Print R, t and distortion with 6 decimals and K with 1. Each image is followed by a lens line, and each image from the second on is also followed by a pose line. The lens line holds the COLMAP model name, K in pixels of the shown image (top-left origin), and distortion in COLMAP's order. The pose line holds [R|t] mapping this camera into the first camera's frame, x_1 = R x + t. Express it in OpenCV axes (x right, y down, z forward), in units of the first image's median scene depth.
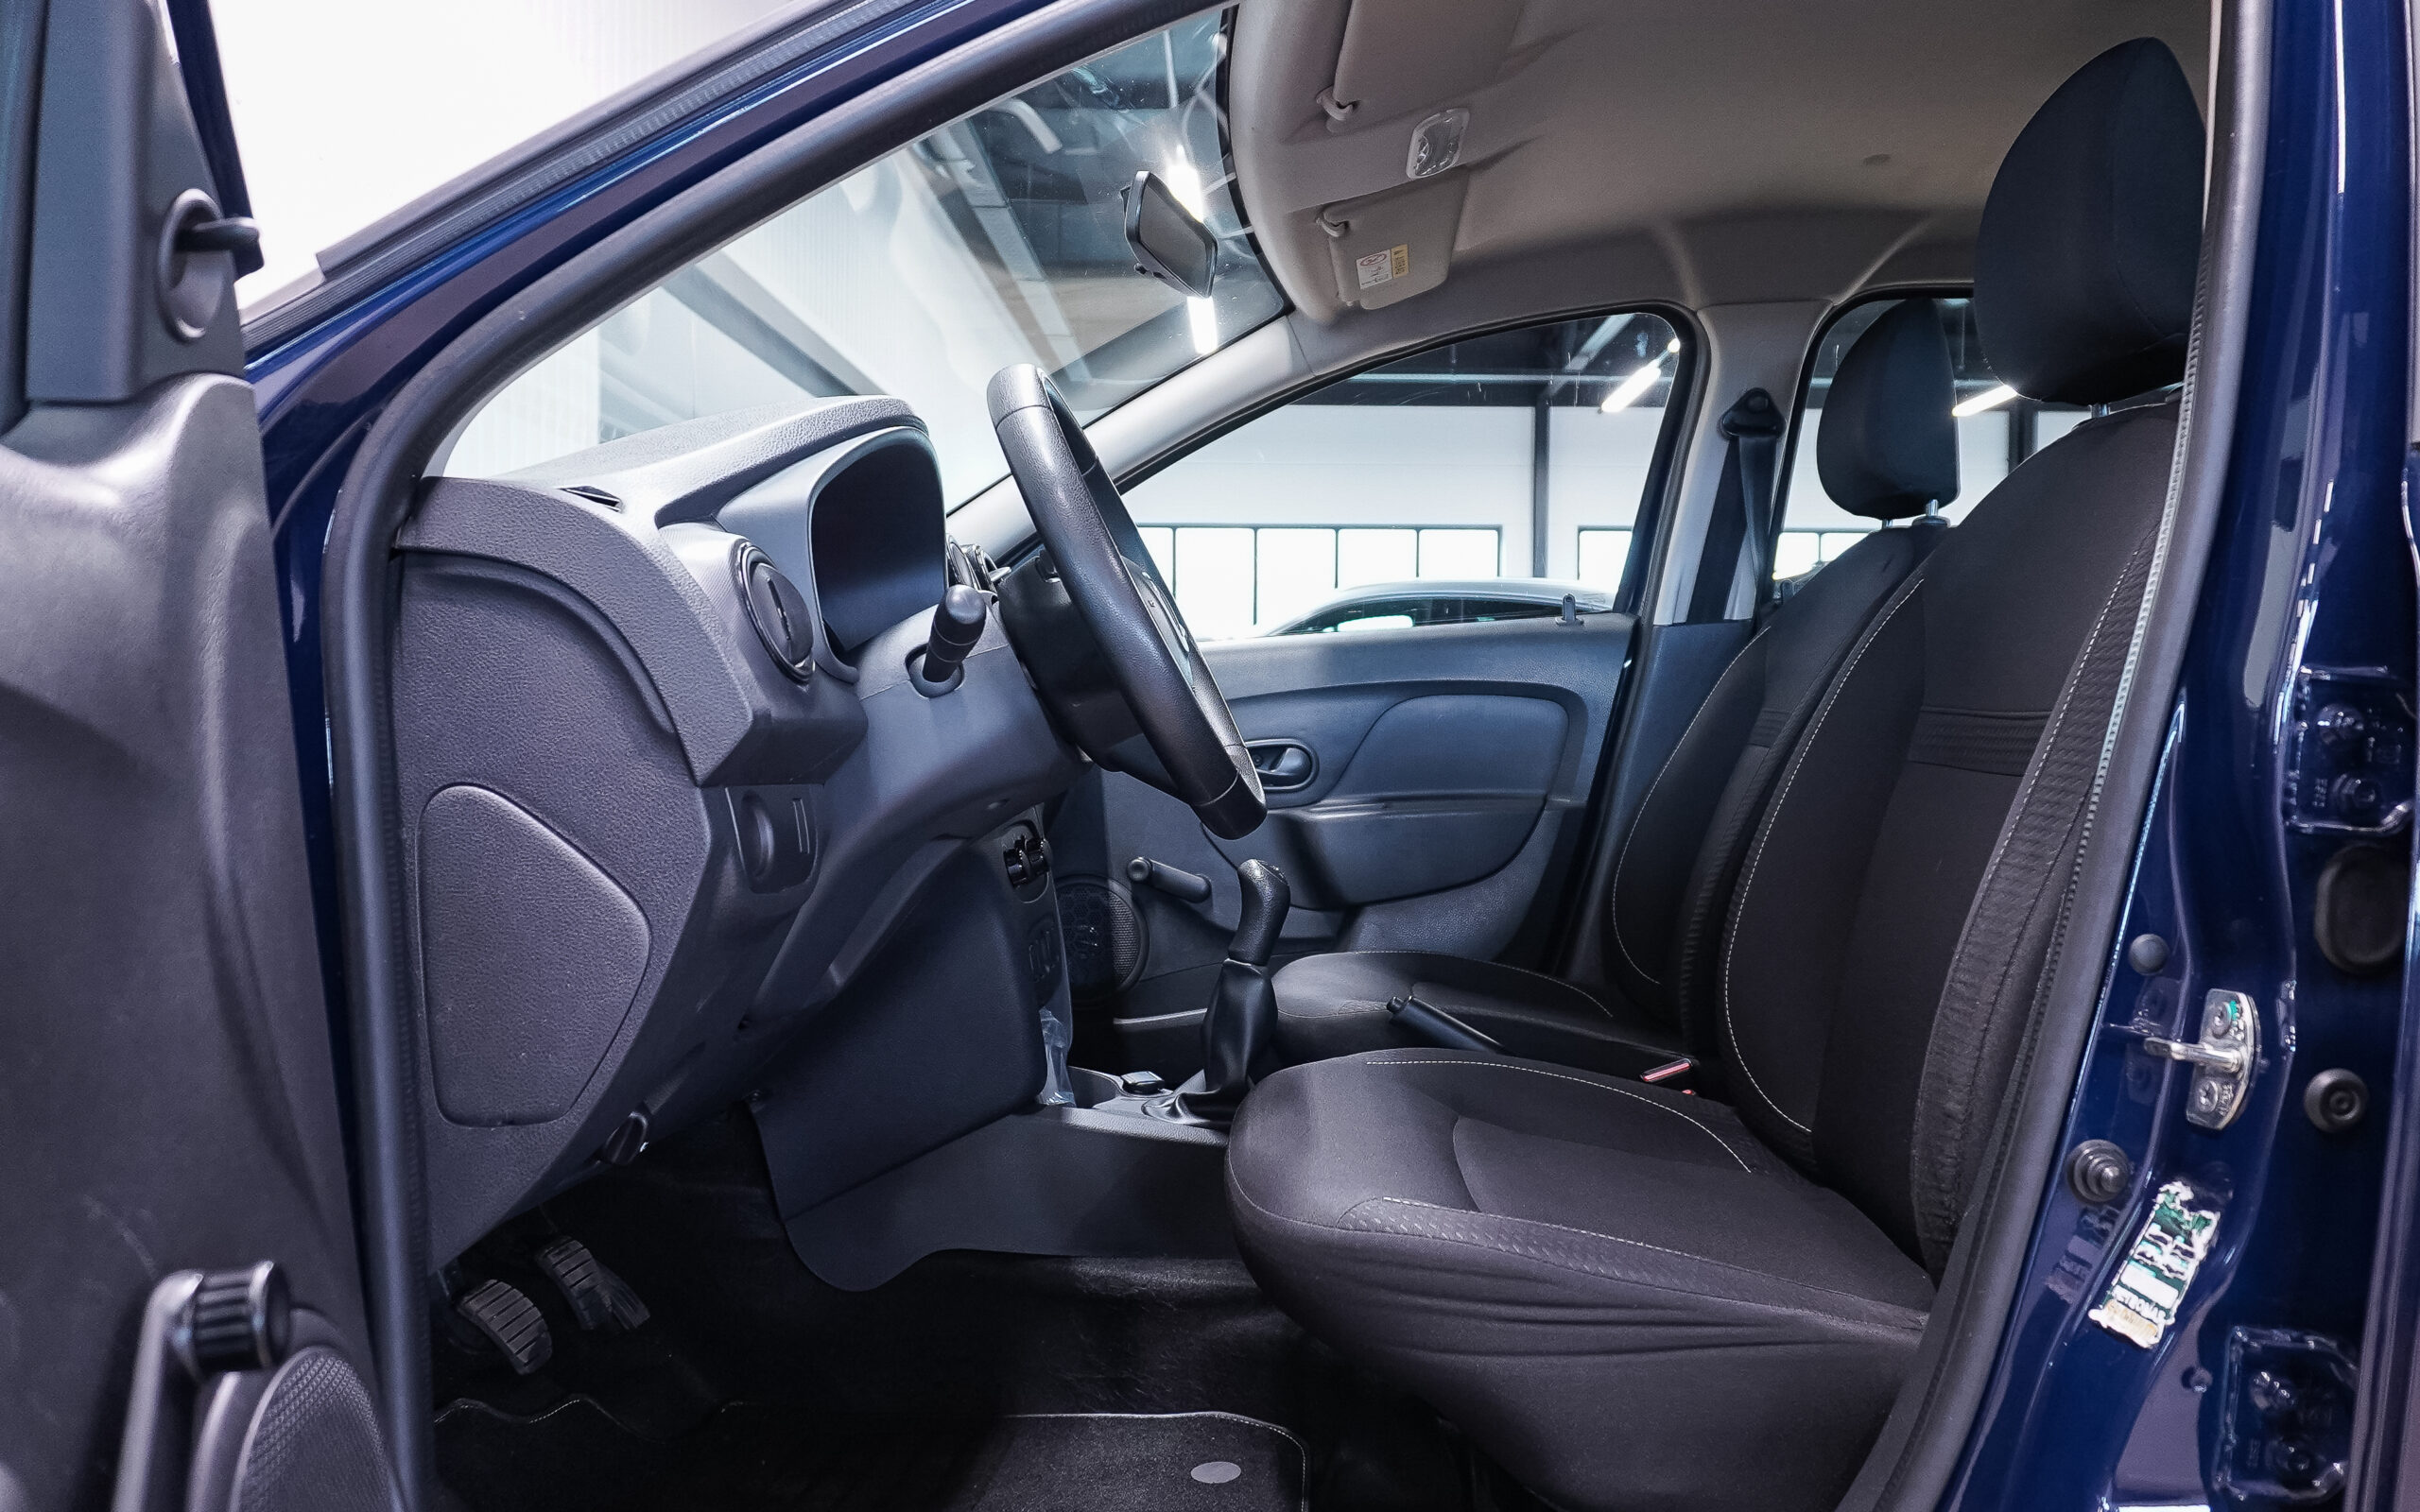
lens RADIAL K [[1666.4, 0, 1210.0], [0, 1666.4, 756.0], [0, 0, 1]] dist [-0.038432, 0.045451]
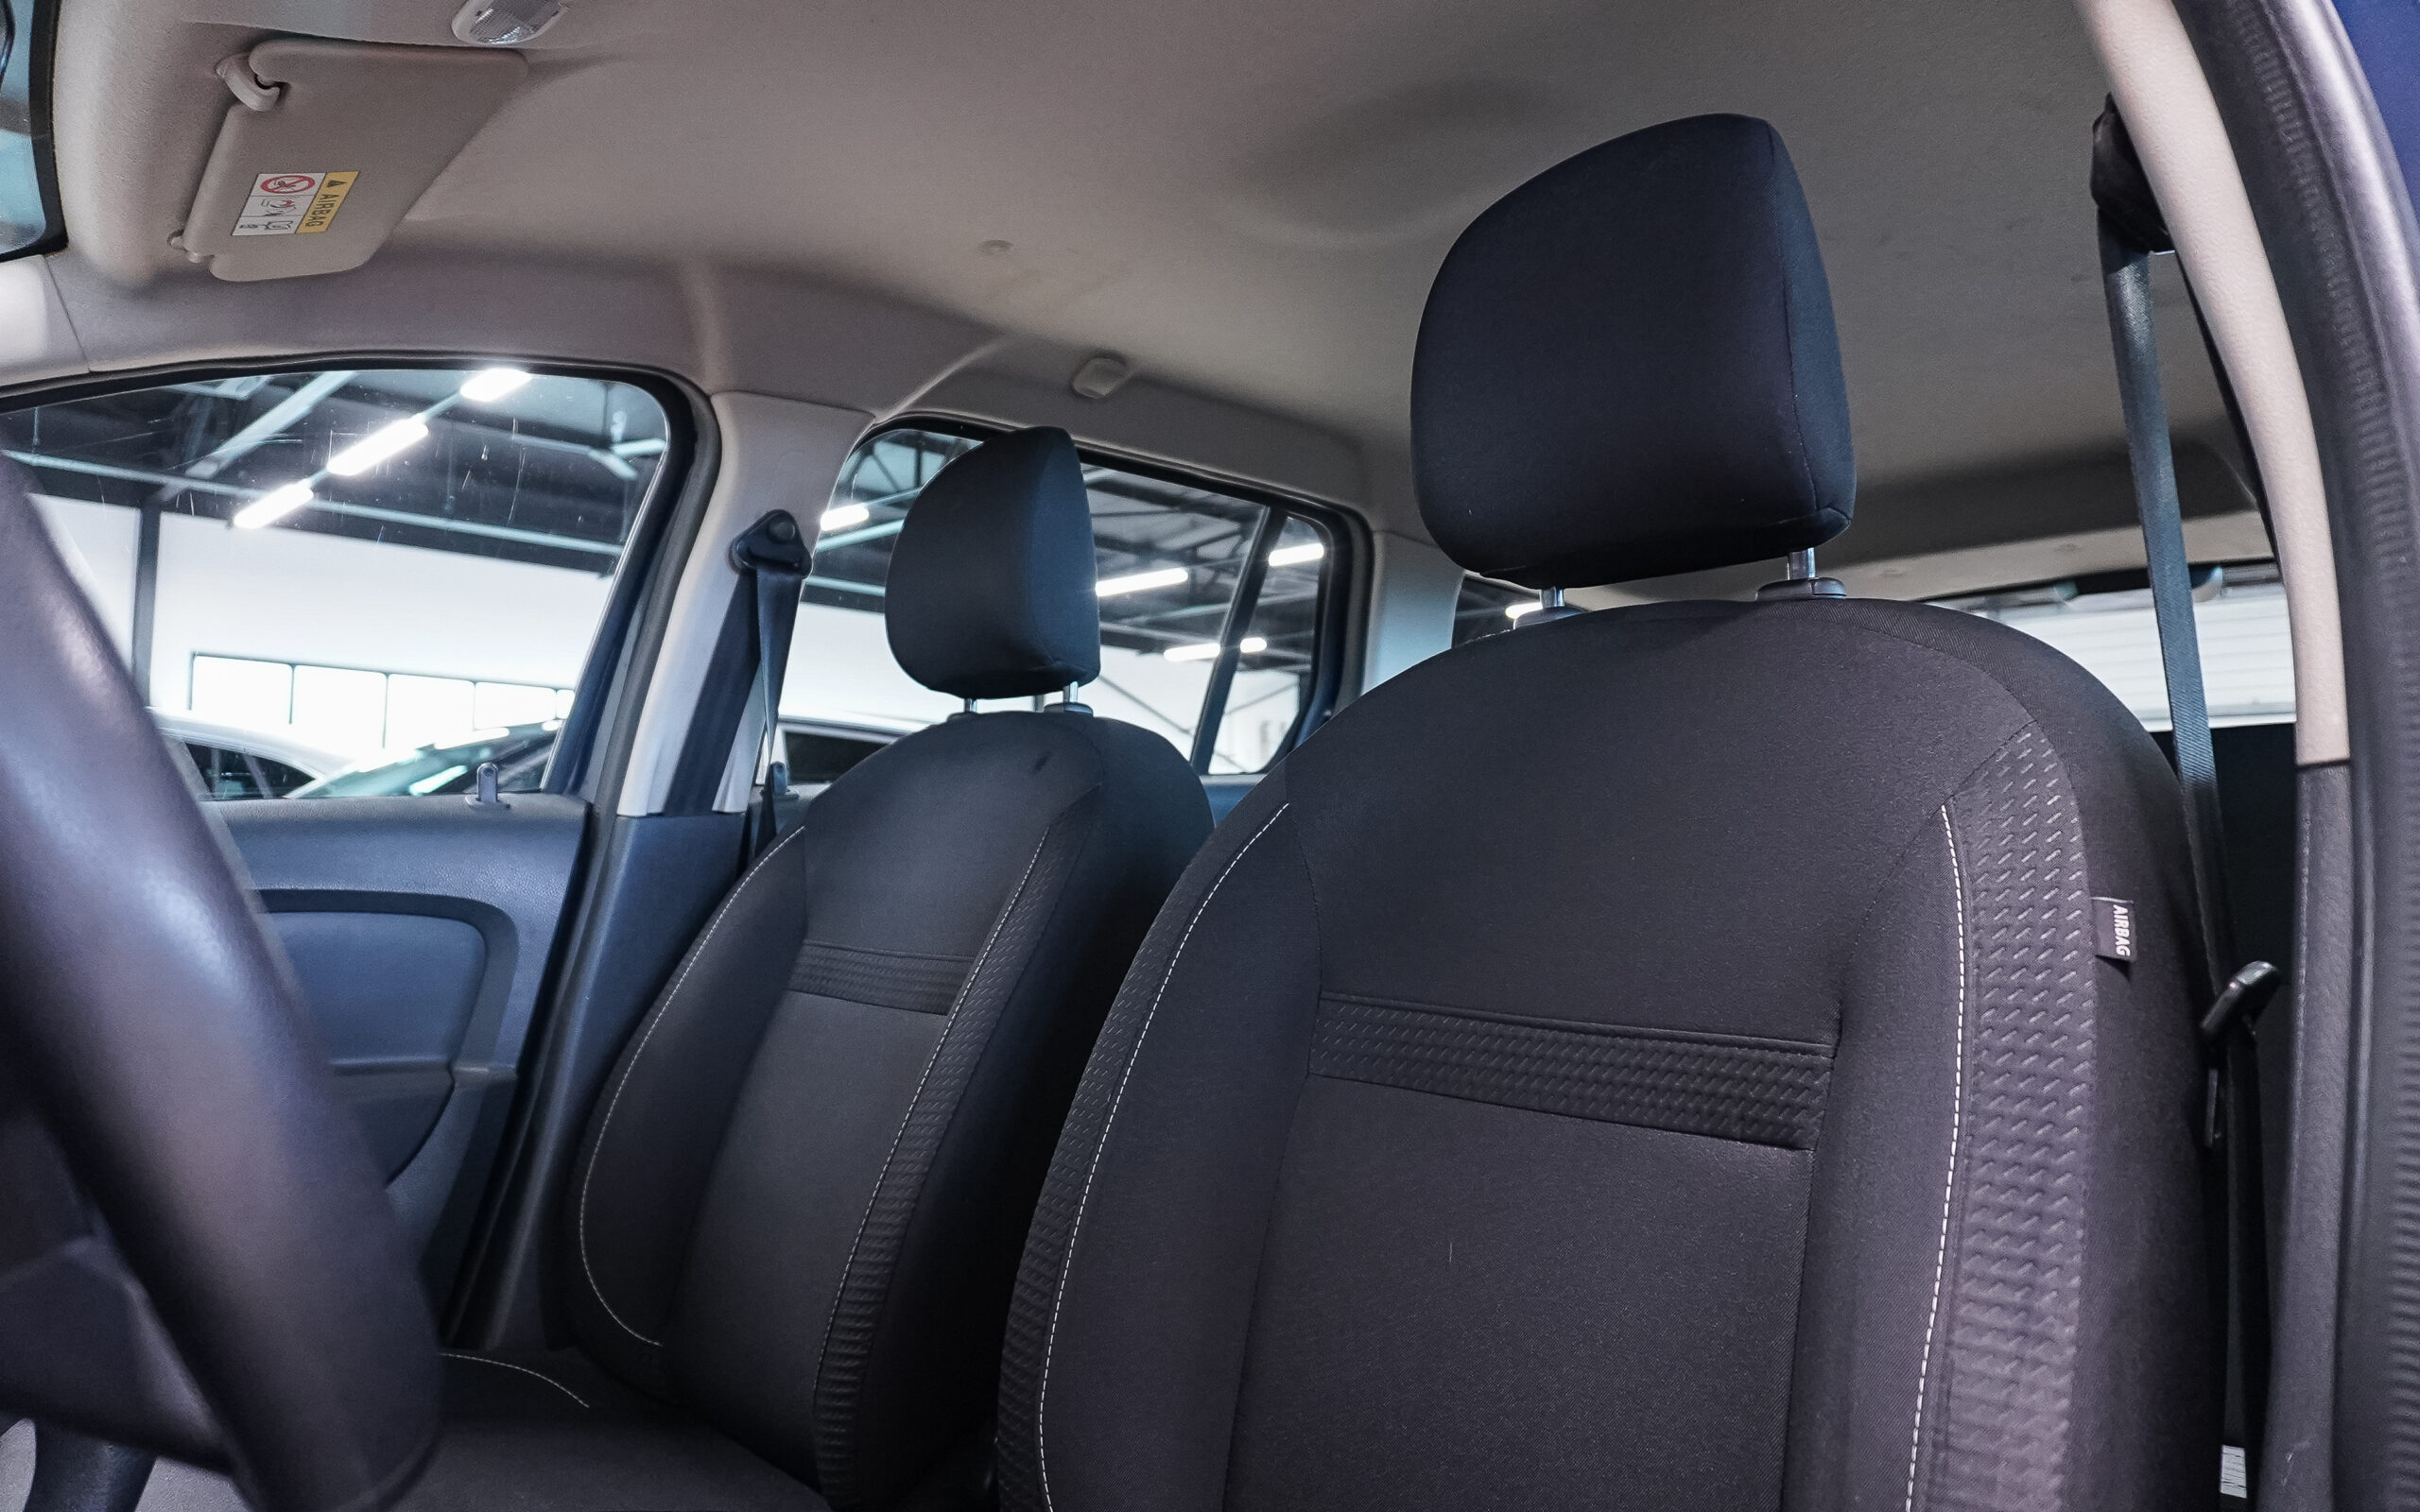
lens RADIAL K [[1666.4, 0, 1210.0], [0, 1666.4, 756.0], [0, 0, 1]] dist [-0.038432, 0.045451]
pose [[0.713367, 0.055871, 0.698559, -0.052121], [0.009096, 0.995995, -0.088949, -0.038275], [-0.700731, 0.069808, 0.710002, 0.313038]]
